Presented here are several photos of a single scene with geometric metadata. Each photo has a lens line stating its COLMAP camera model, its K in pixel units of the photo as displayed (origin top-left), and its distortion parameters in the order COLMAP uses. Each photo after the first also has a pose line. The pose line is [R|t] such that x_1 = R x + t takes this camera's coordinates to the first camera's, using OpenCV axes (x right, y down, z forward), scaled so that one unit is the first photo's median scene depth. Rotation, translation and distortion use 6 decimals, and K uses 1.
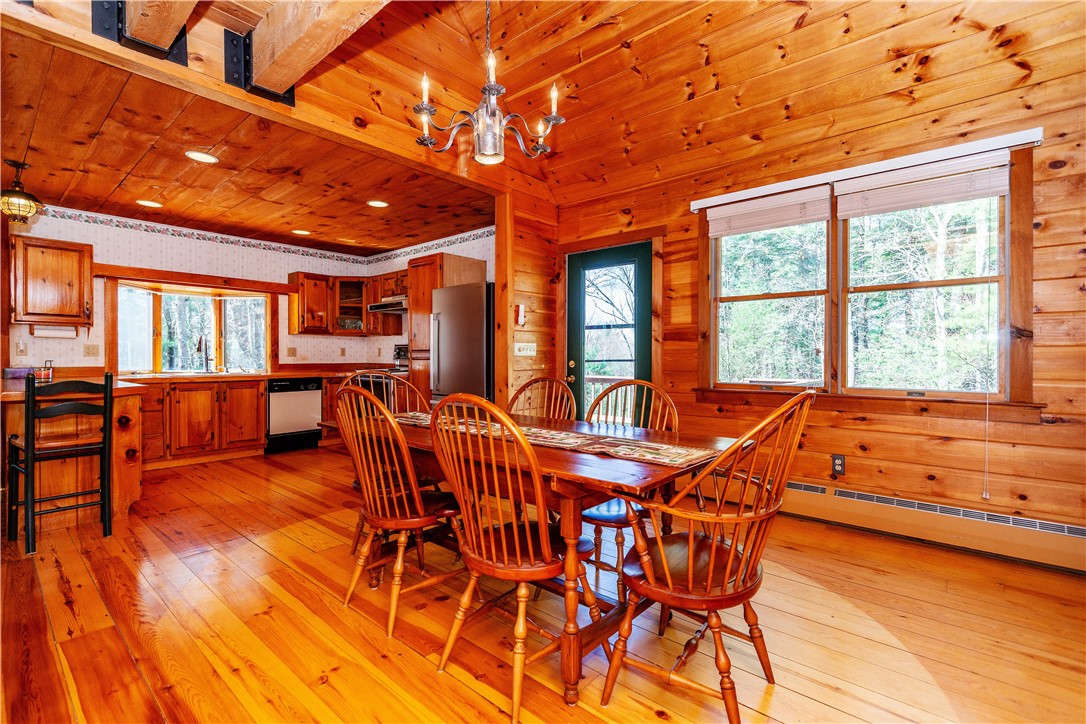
lens RADIAL K [[510.4, 0, 560.8], [0, 510.4, 362.0], [0, 0, 1]] dist [-0.044219, 0.016111]
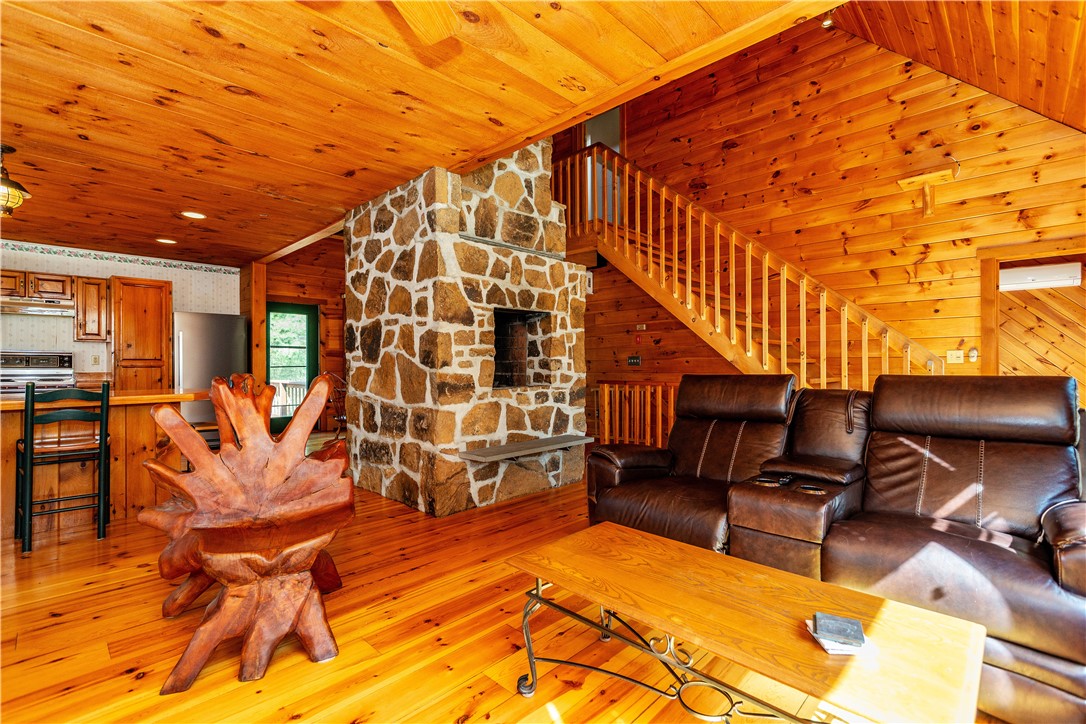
lens RADIAL K [[510.4, 0, 547.9], [0, 510.4, 366.5], [0, 0, 1]] dist [-0.044219, 0.016111]
pose [[0.057198, -0.010012, 0.998313, -1.370070], [0.006742, 0.999931, 0.009642, -0.010085], [-0.998340, 0.006179, 0.057262, -0.002510]]
